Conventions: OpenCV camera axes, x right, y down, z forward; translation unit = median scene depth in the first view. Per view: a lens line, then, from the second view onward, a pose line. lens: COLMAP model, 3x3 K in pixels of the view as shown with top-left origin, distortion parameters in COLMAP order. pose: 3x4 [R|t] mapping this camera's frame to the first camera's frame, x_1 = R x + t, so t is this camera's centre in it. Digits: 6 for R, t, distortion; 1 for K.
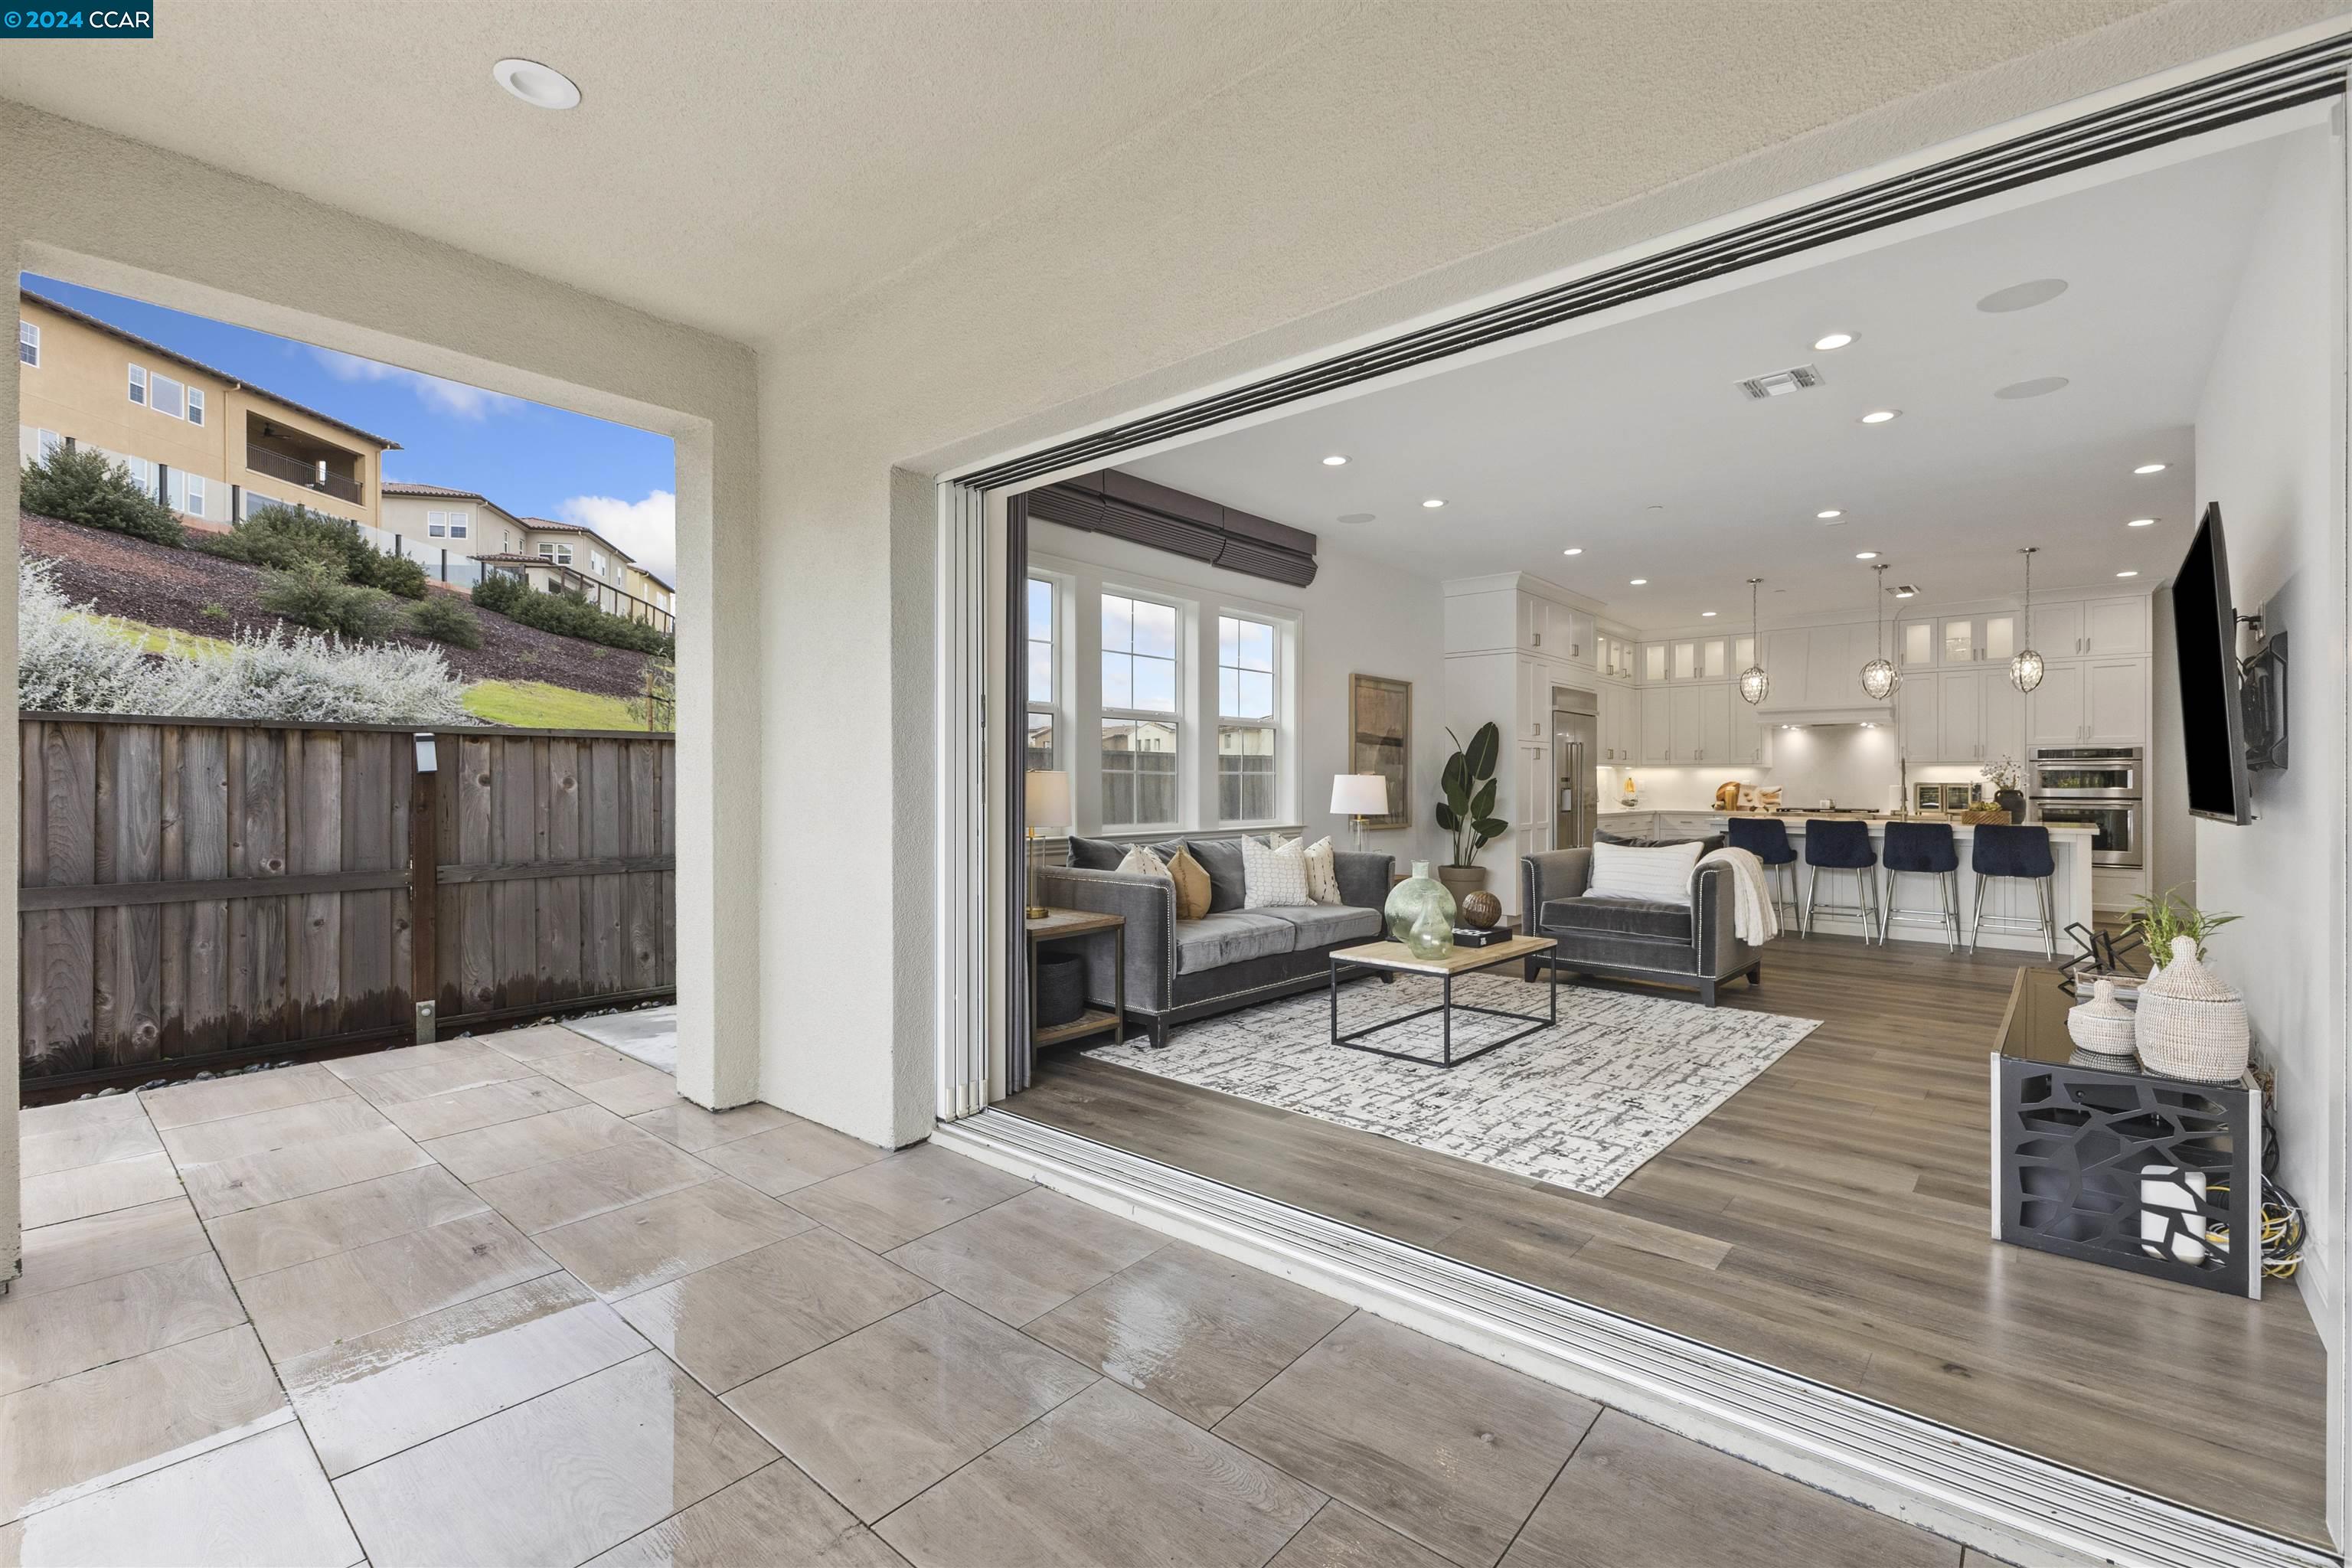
lens RADIAL K [[1033.6, 0, 1182.5], [0, 1033.6, 780.7], [0, 0, 1]] dist [0.006680, -0.001789]
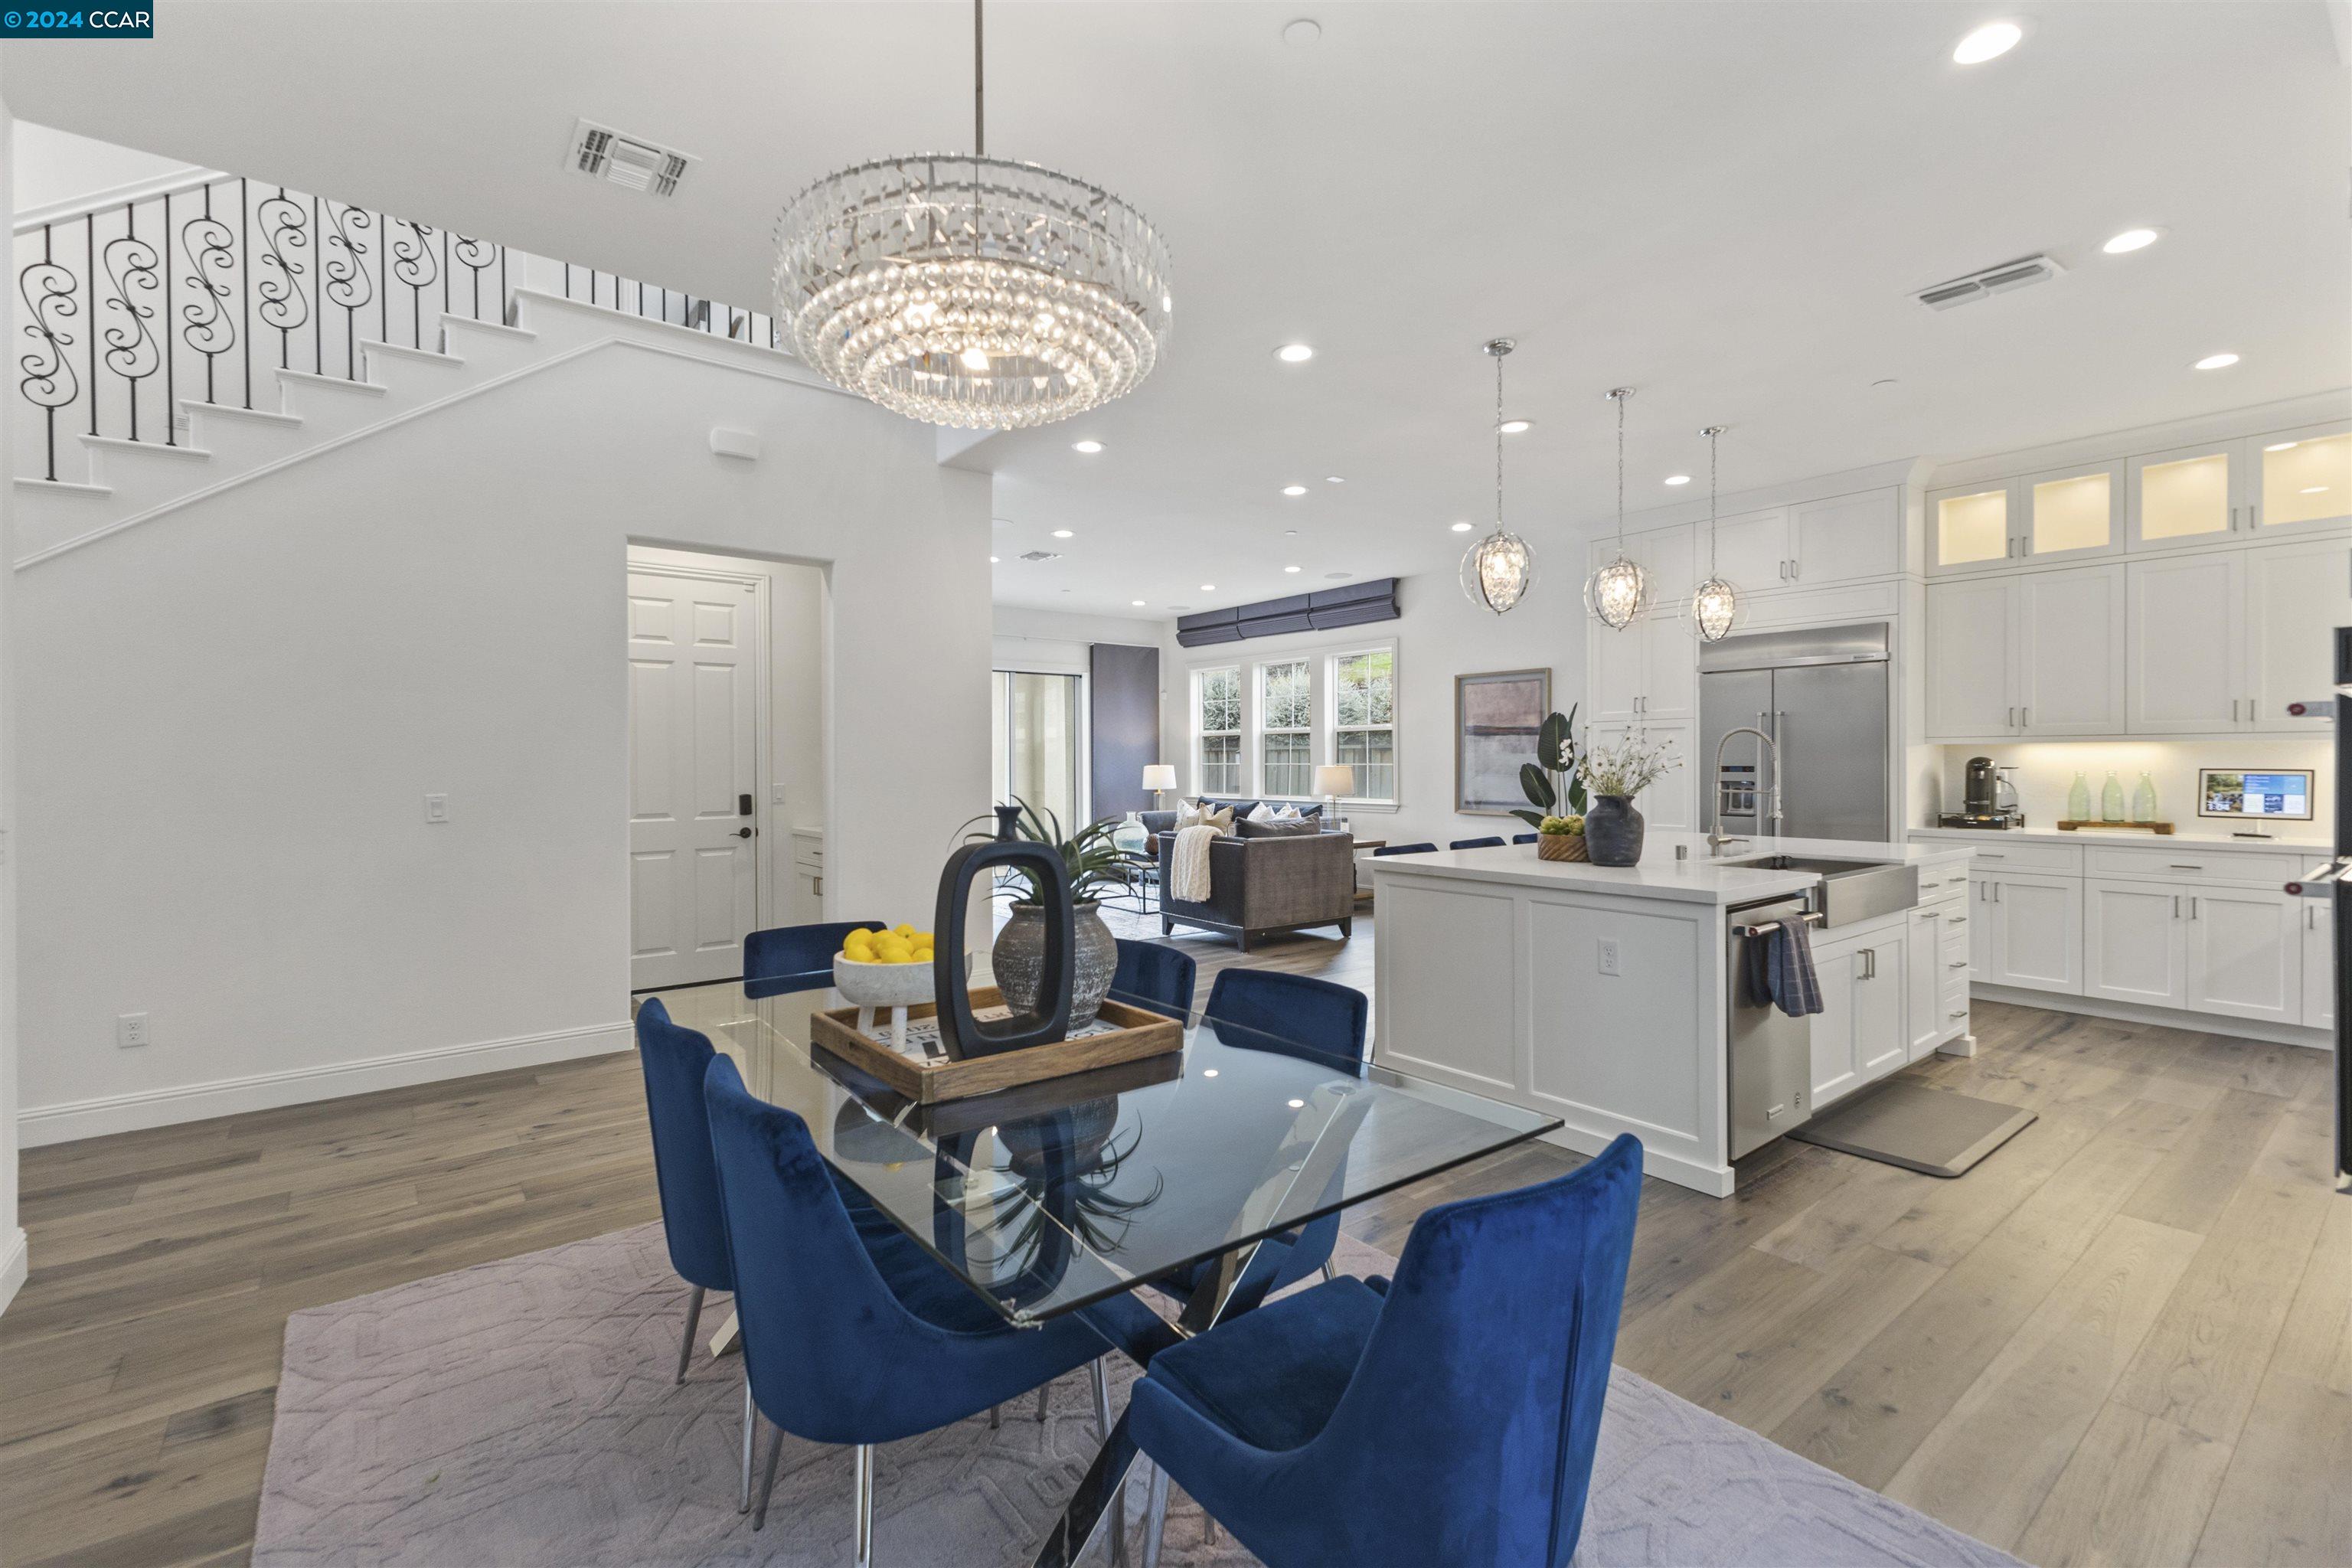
lens RADIAL K [[1033.6, 0, 1177.1], [0, 1033.6, 762.0], [0, 0, 1]] dist [0.006680, -0.001789]
pose [[-0.191862, 0.001437, -0.981421, 2.348585], [0.002467, 0.999996, 0.000982, -0.020883], [0.981419, -0.002233, -0.191865, 1.610382]]
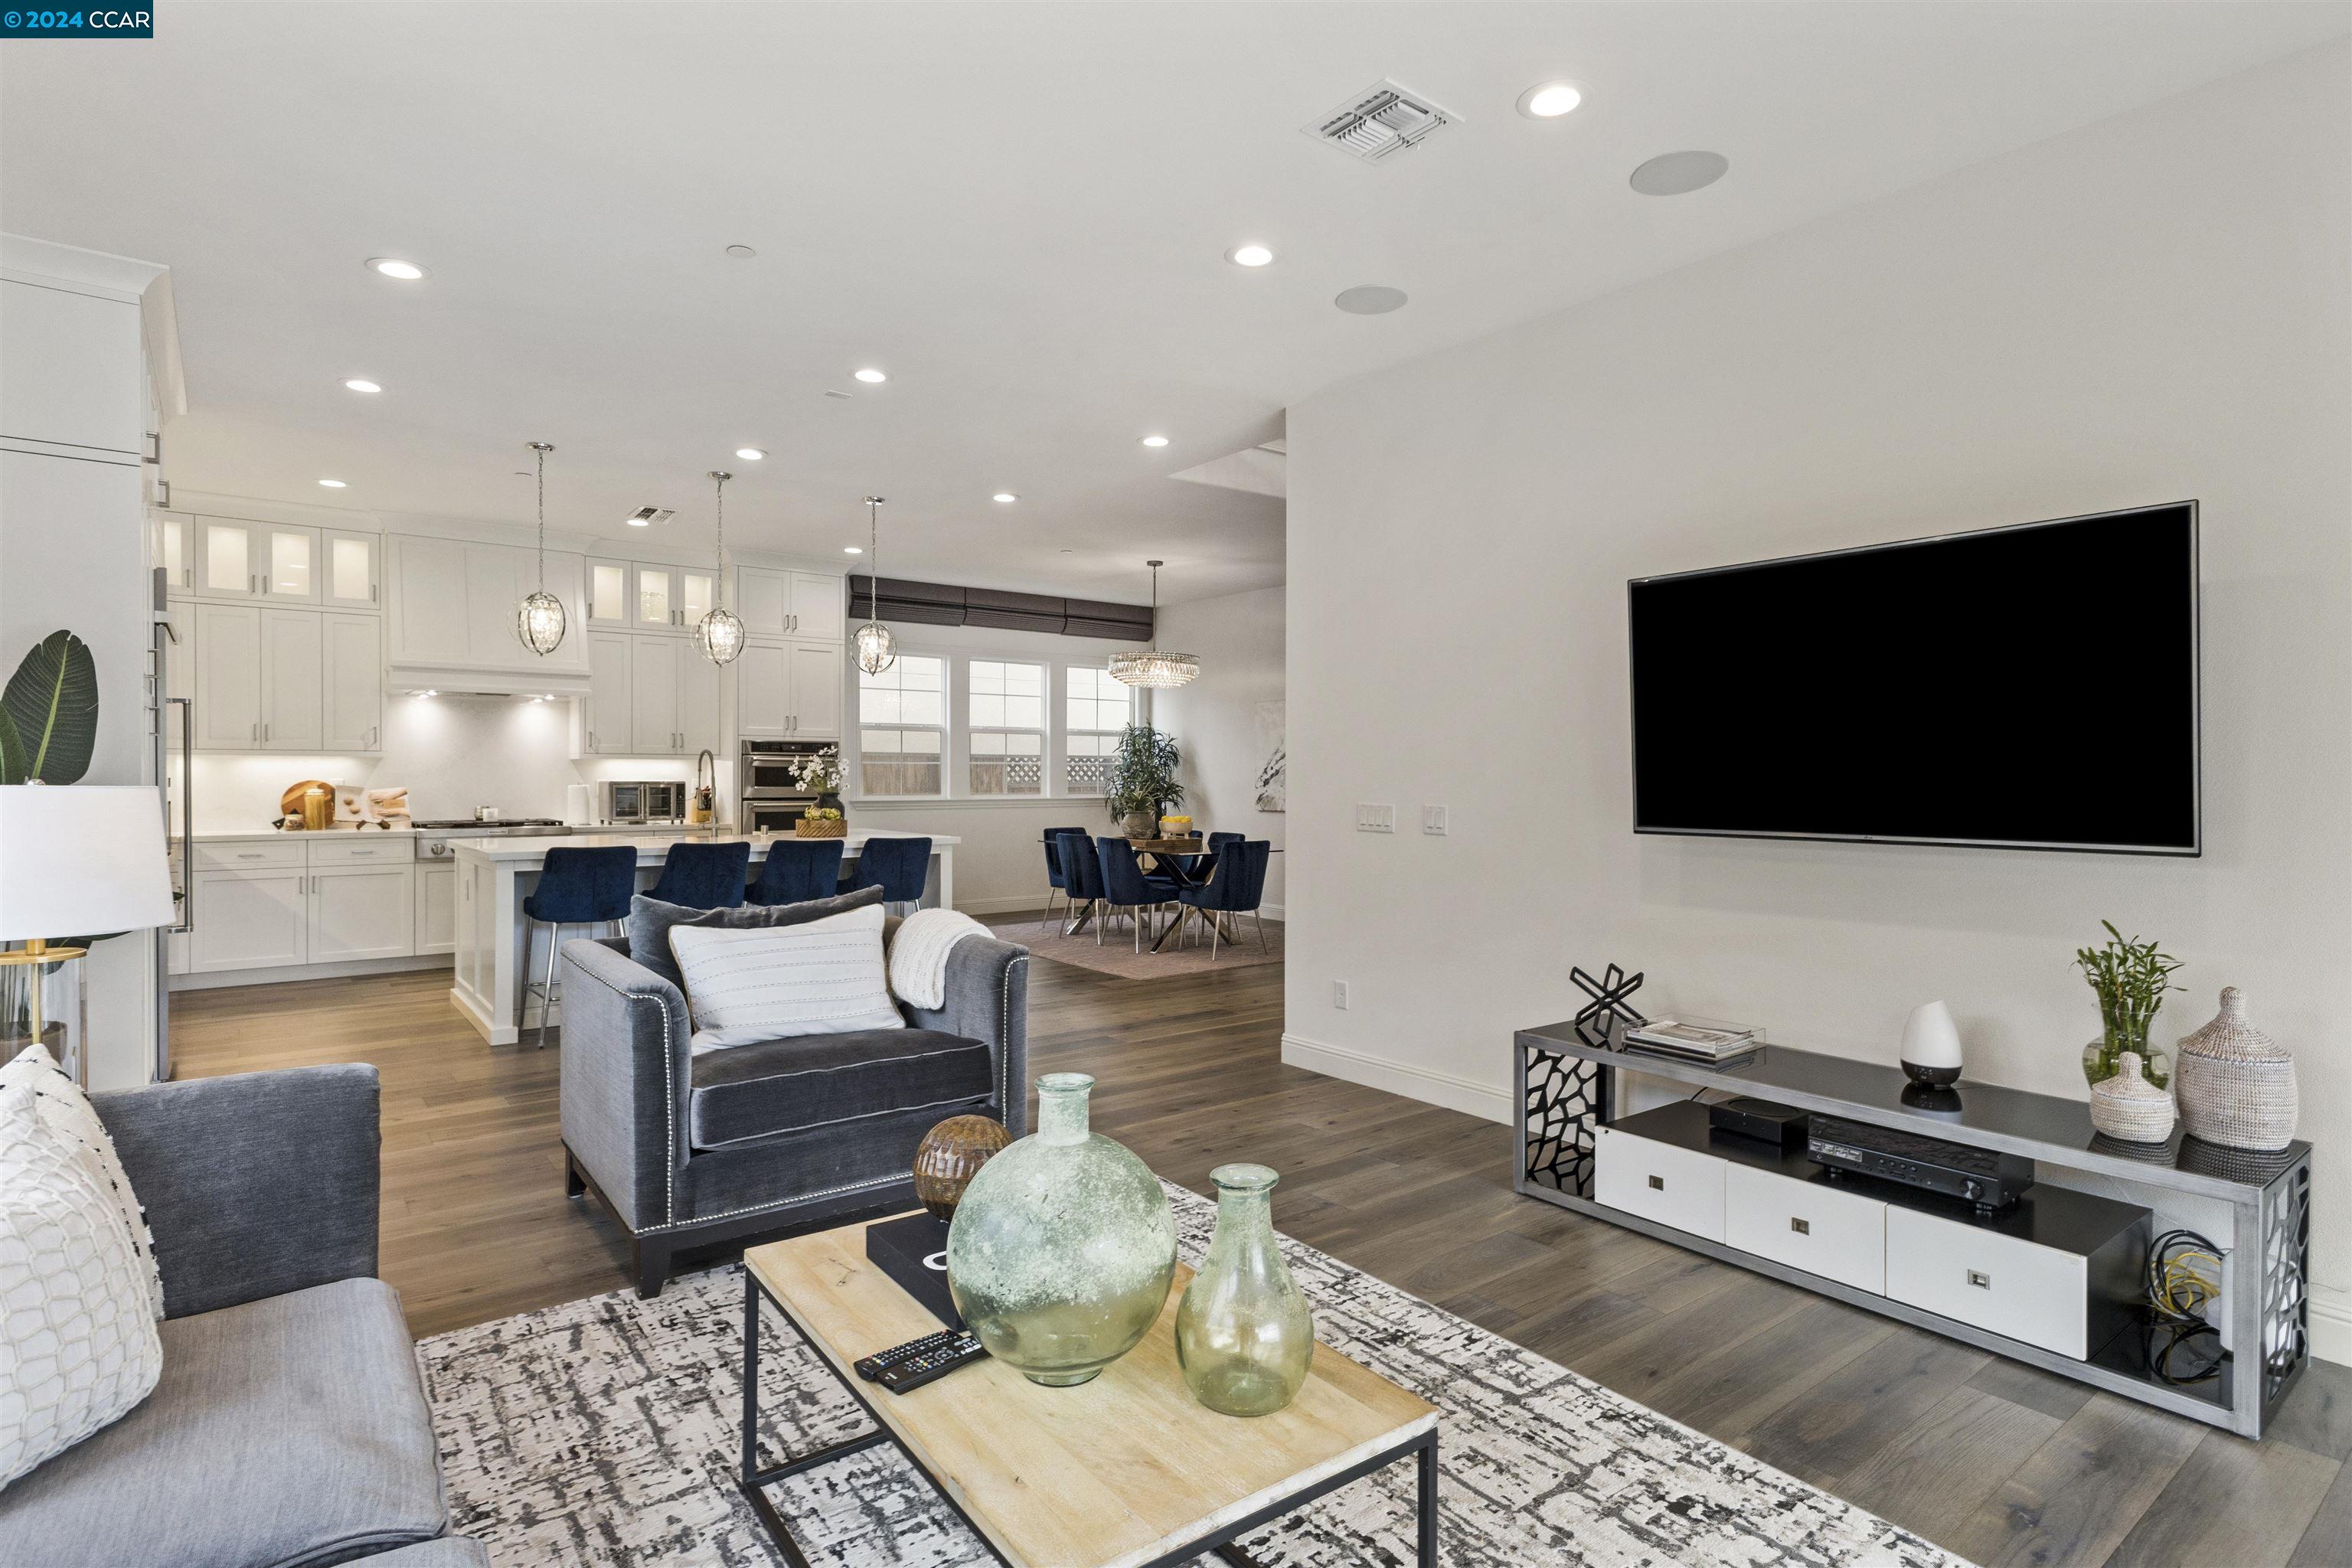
lens RADIAL K [[1198.2, 0, 1172.6], [0, 1198.2, 776.5], [0, 0, 1]] dist [0.004367, 0.000304]
pose [[0.195831, -0.007189, 0.980611, -0.123304], [-0.001468, 0.999970, 0.007624, -0.019455], [-0.980637, -0.002932, 0.195815, 0.996721]]
